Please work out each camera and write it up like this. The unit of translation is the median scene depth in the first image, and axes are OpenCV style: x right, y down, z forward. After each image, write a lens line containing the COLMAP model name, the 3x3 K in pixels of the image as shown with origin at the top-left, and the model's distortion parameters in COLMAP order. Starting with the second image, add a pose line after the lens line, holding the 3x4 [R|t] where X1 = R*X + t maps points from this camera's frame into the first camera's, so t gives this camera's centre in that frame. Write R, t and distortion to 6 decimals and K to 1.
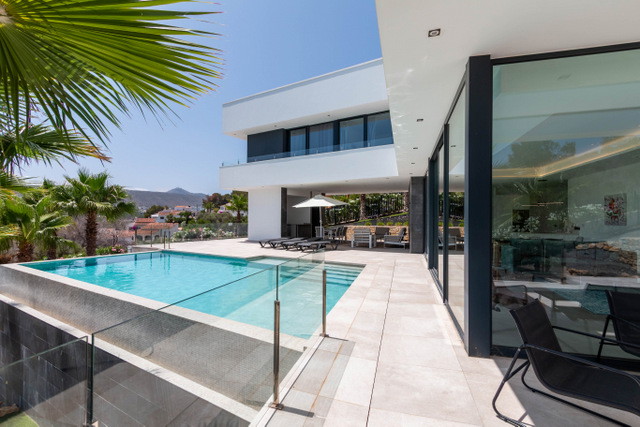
lens RADIAL K [[298.5, 0, 316.3], [0, 298.5, 216.4], [0, 0, 1]] dist [-0.009444, 0.000042]
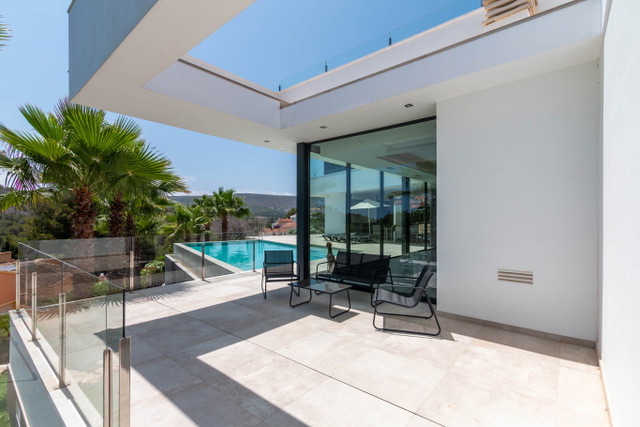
lens RADIAL K [[298.5, 0, 322.2], [0, 298.5, 214.6], [0, 0, 1]] dist [-0.009444, 0.000042]
pose [[0.908273, -0.007182, -0.418317, 0.354542], [0.004176, 0.999958, -0.008100, 0.000874], [0.418358, 0.005610, 0.908265, -0.199328]]
